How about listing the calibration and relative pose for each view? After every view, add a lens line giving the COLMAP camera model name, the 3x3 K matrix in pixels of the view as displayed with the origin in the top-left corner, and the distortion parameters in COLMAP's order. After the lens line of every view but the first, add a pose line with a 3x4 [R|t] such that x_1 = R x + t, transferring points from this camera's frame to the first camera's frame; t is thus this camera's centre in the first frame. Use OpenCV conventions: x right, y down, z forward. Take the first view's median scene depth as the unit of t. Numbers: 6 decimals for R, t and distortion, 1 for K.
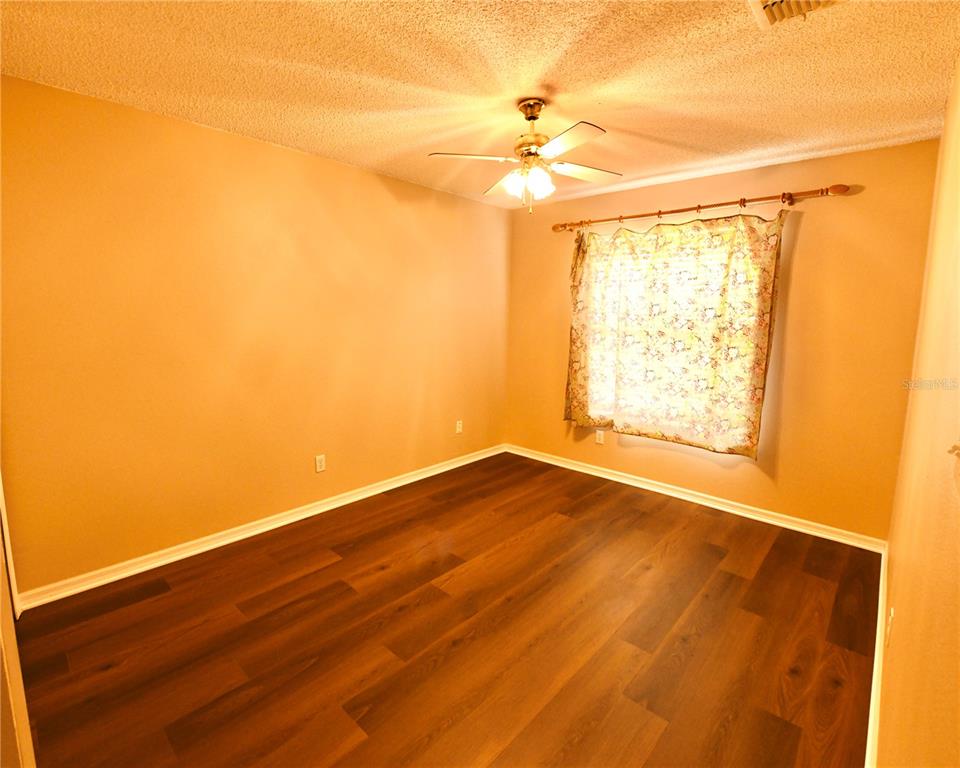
lens RADIAL K [[458.9, 0, 482.0], [0, 458.9, 382.1], [0, 0, 1]] dist [-0.017747, -0.001402]
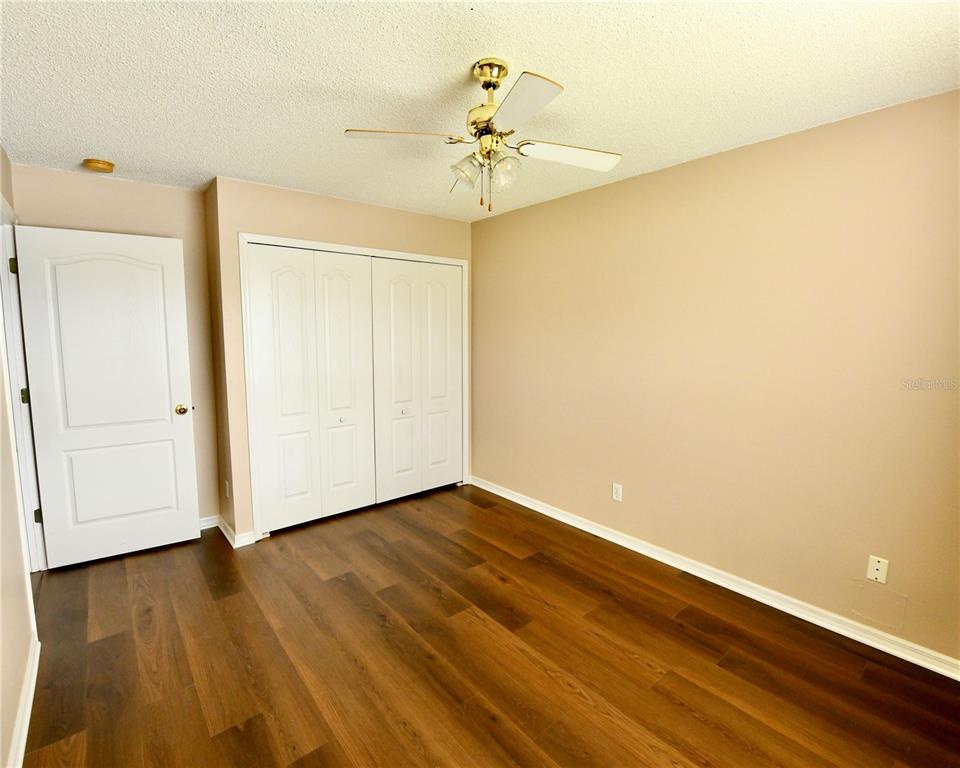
lens RADIAL K [[458.9, 0, 481.8], [0, 458.9, 382.1], [0, 0, 1]] dist [-0.017747, -0.001402]
pose [[-0.137602, 0.105443, -0.984859, 0.746194], [-0.145417, 0.981393, 0.125389, -0.161381], [0.979755, 0.160469, -0.119709, 0.948447]]
